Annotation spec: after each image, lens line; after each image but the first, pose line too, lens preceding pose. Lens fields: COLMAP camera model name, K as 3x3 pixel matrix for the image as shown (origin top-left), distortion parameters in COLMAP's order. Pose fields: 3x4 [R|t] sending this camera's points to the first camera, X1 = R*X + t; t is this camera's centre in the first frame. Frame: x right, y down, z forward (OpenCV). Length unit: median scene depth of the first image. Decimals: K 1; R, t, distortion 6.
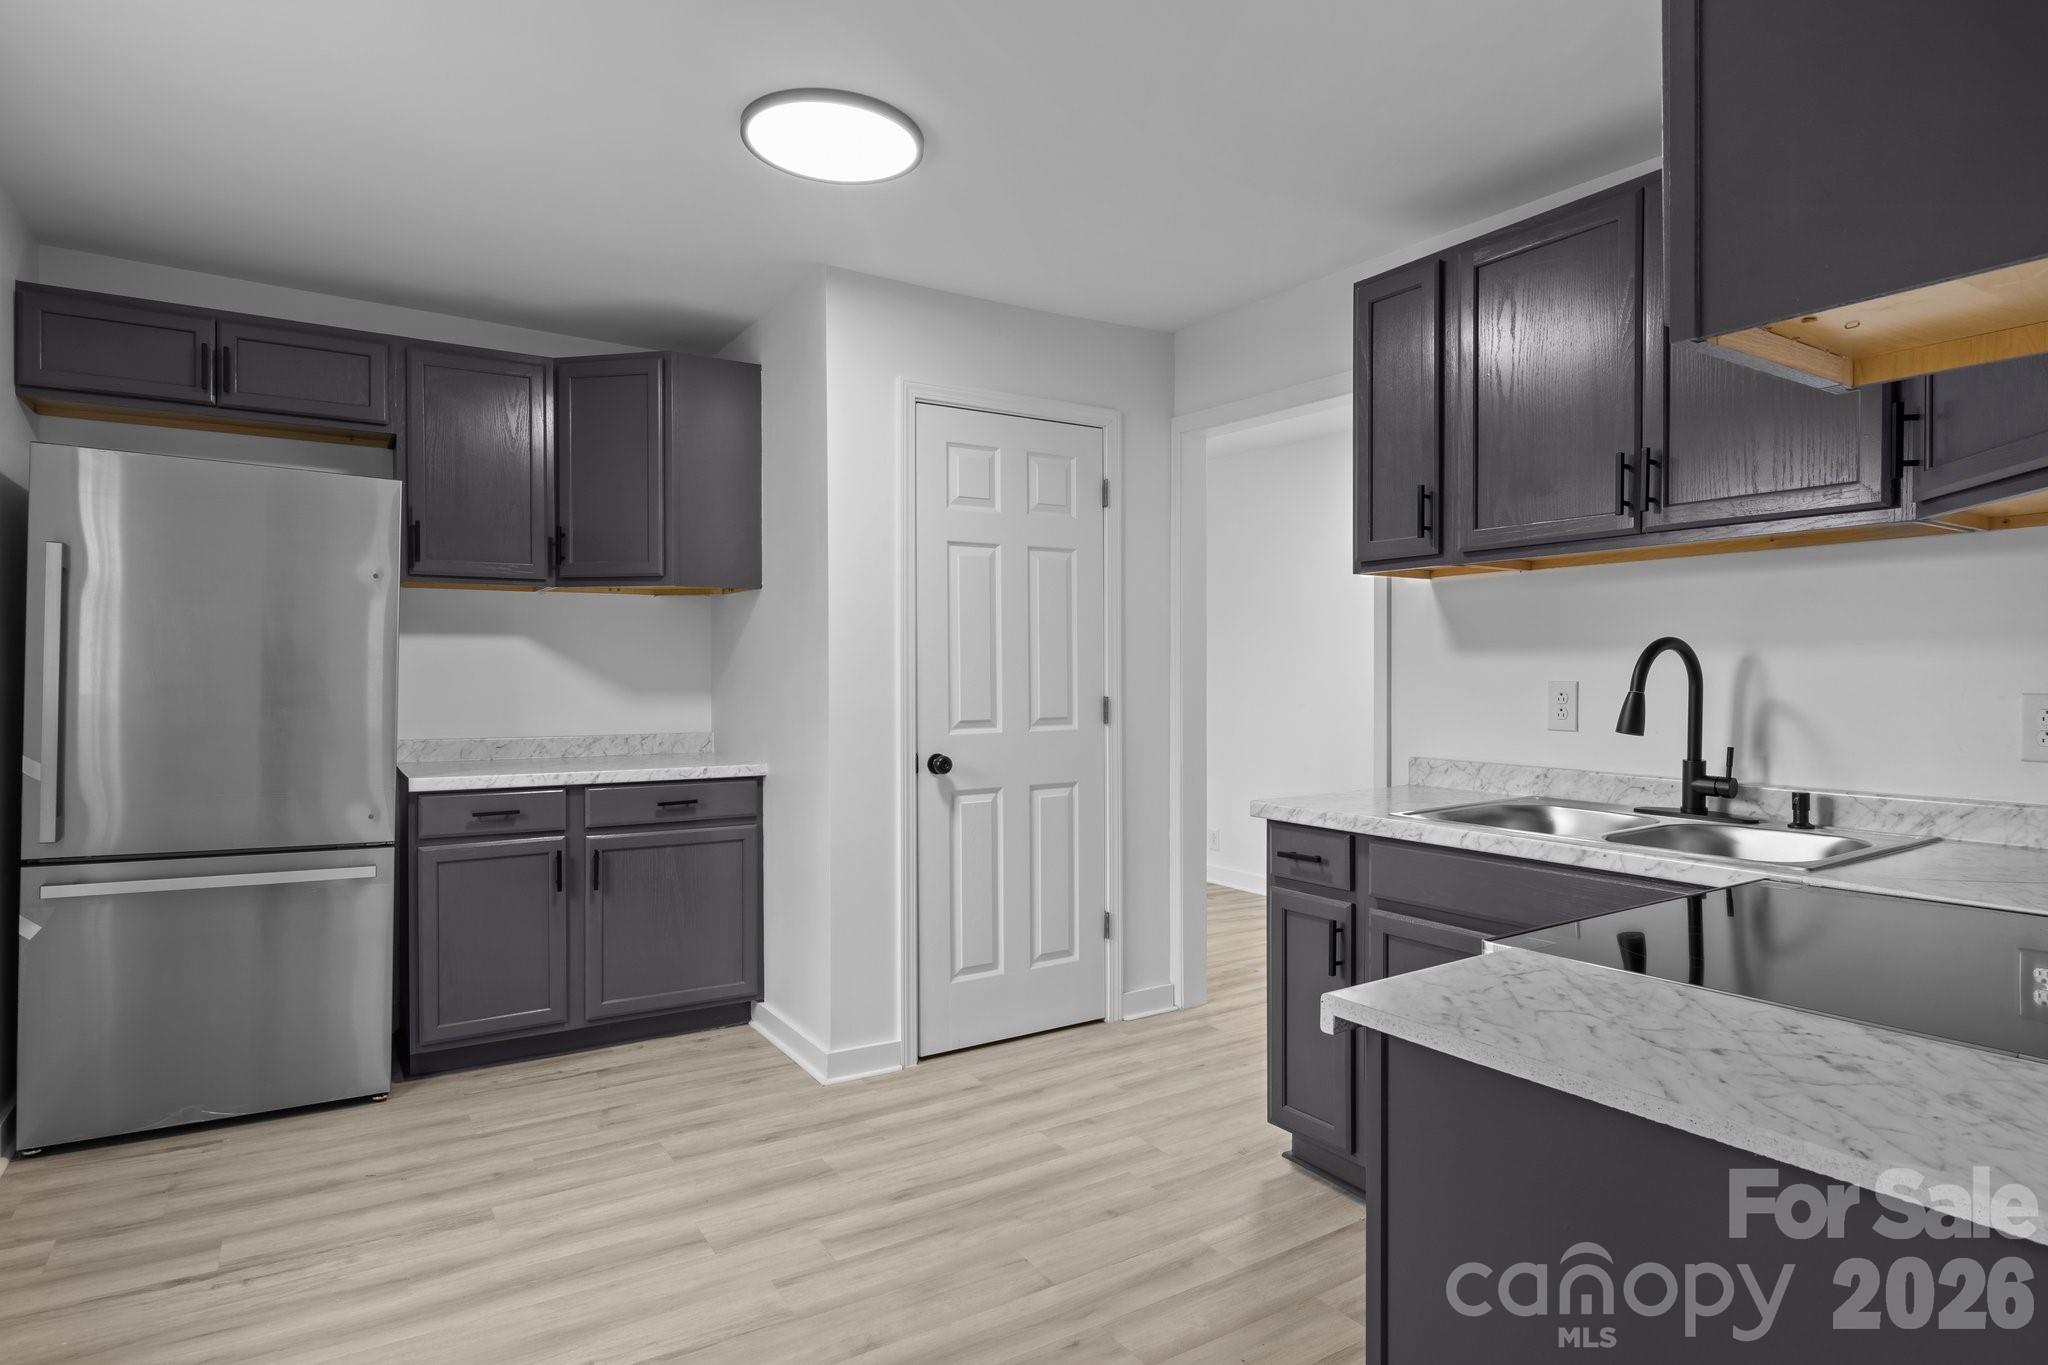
lens RADIAL K [[1108.4, 0, 1033.2], [0, 1108.4, 692.4], [0, 0, 1]] dist [-0.010534, 0.004284]
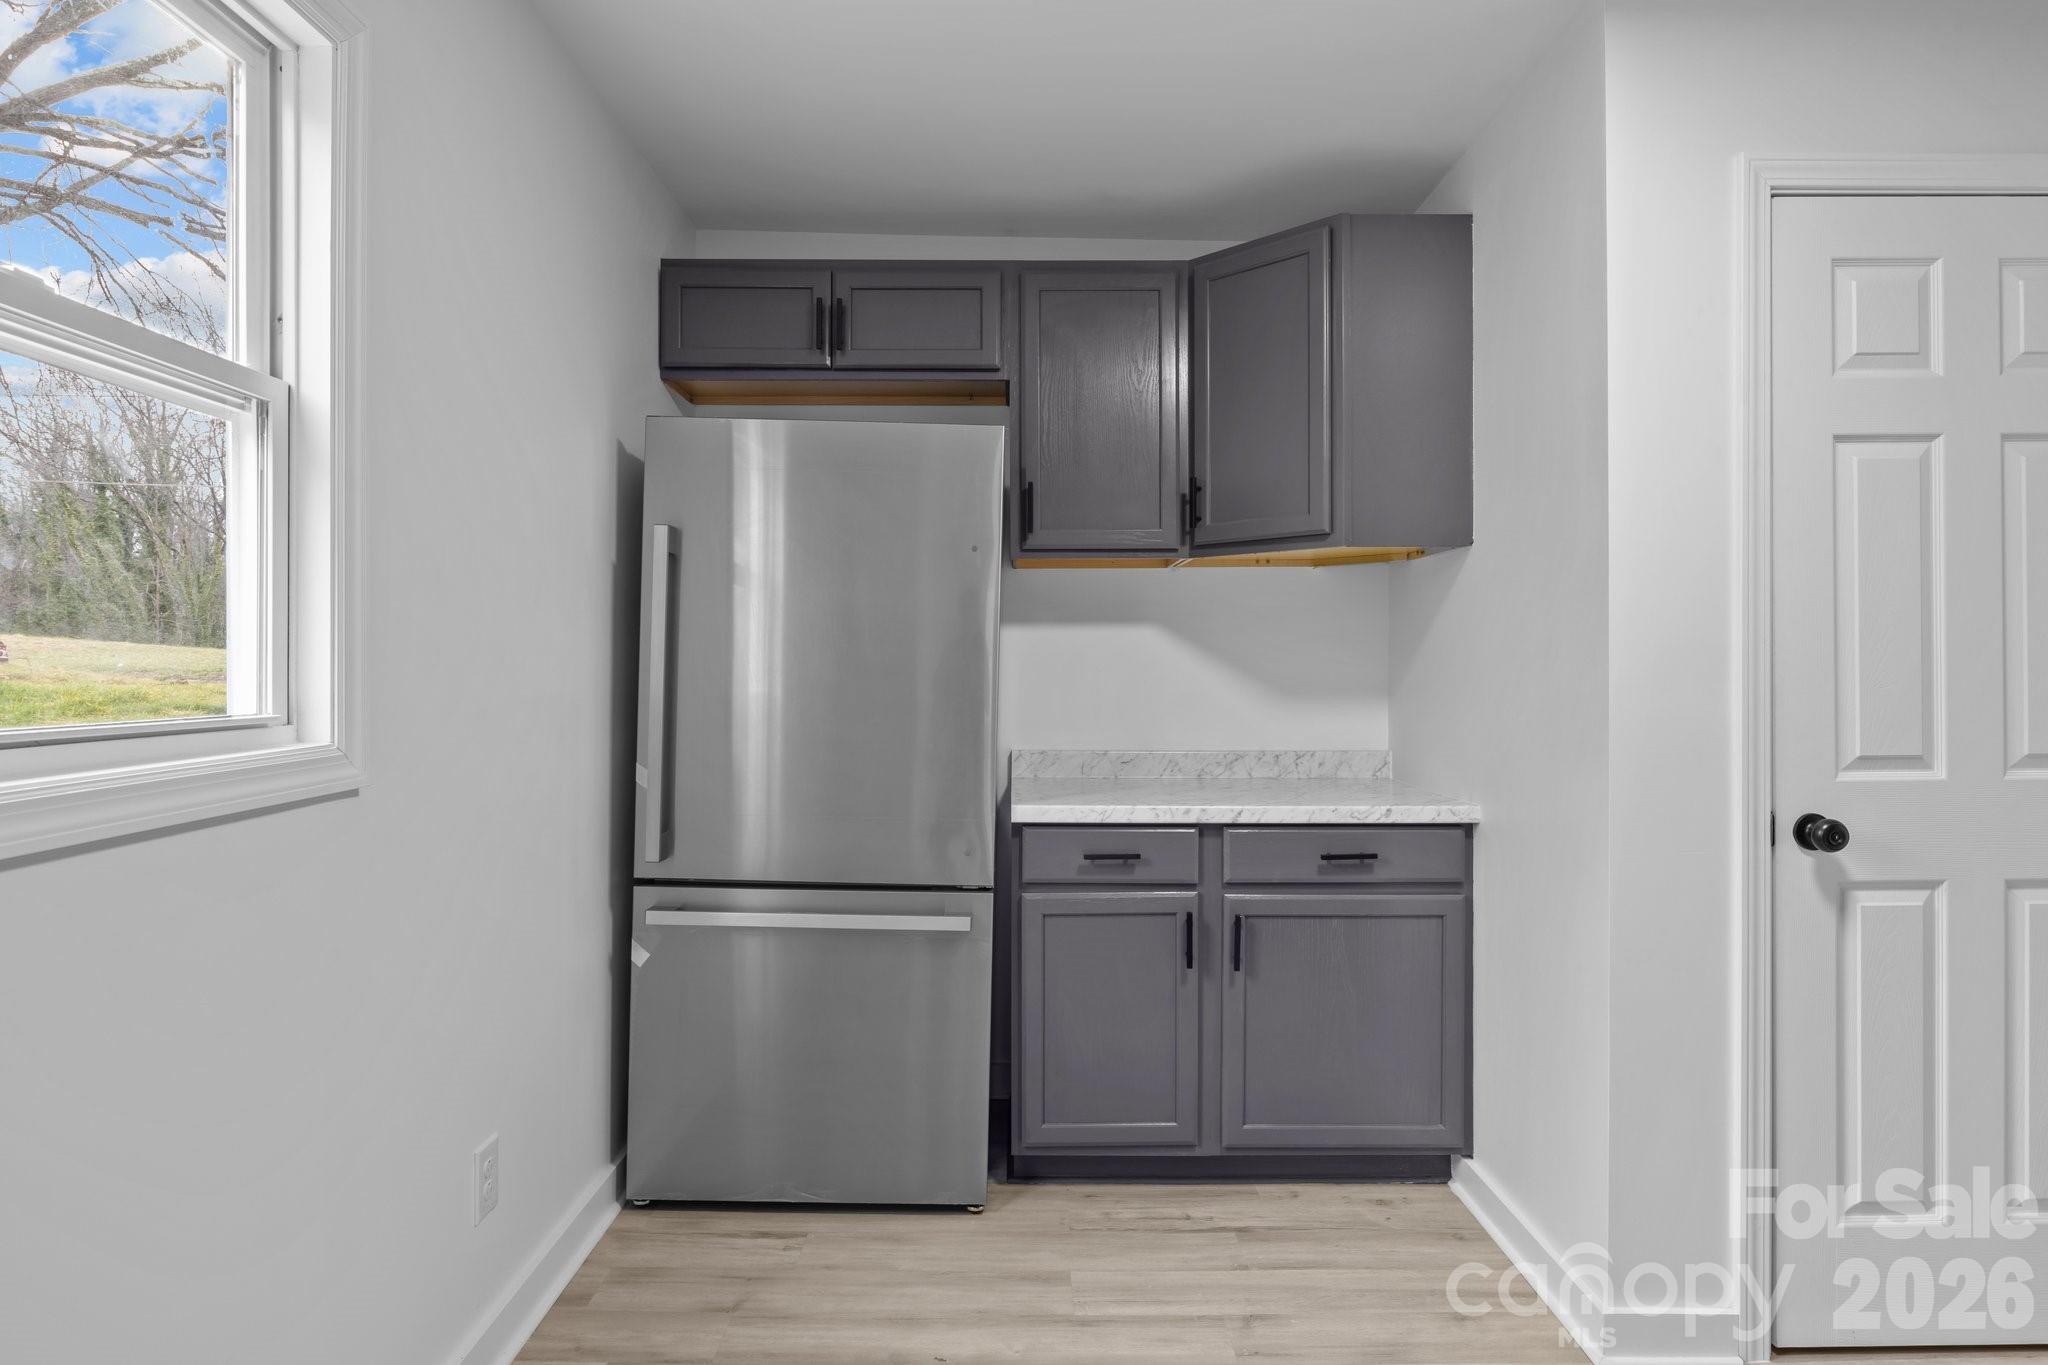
lens RADIAL K [[1108.4, 0, 1027.5], [0, 1108.4, 672.3], [0, 0, 1]] dist [-0.010534, 0.004284]
pose [[0.843668, 0.000204, -0.536865, -0.122908], [-0.007788, 0.999899, -0.011859, -0.006730], [0.536809, 0.014186, 0.843585, 0.315121]]
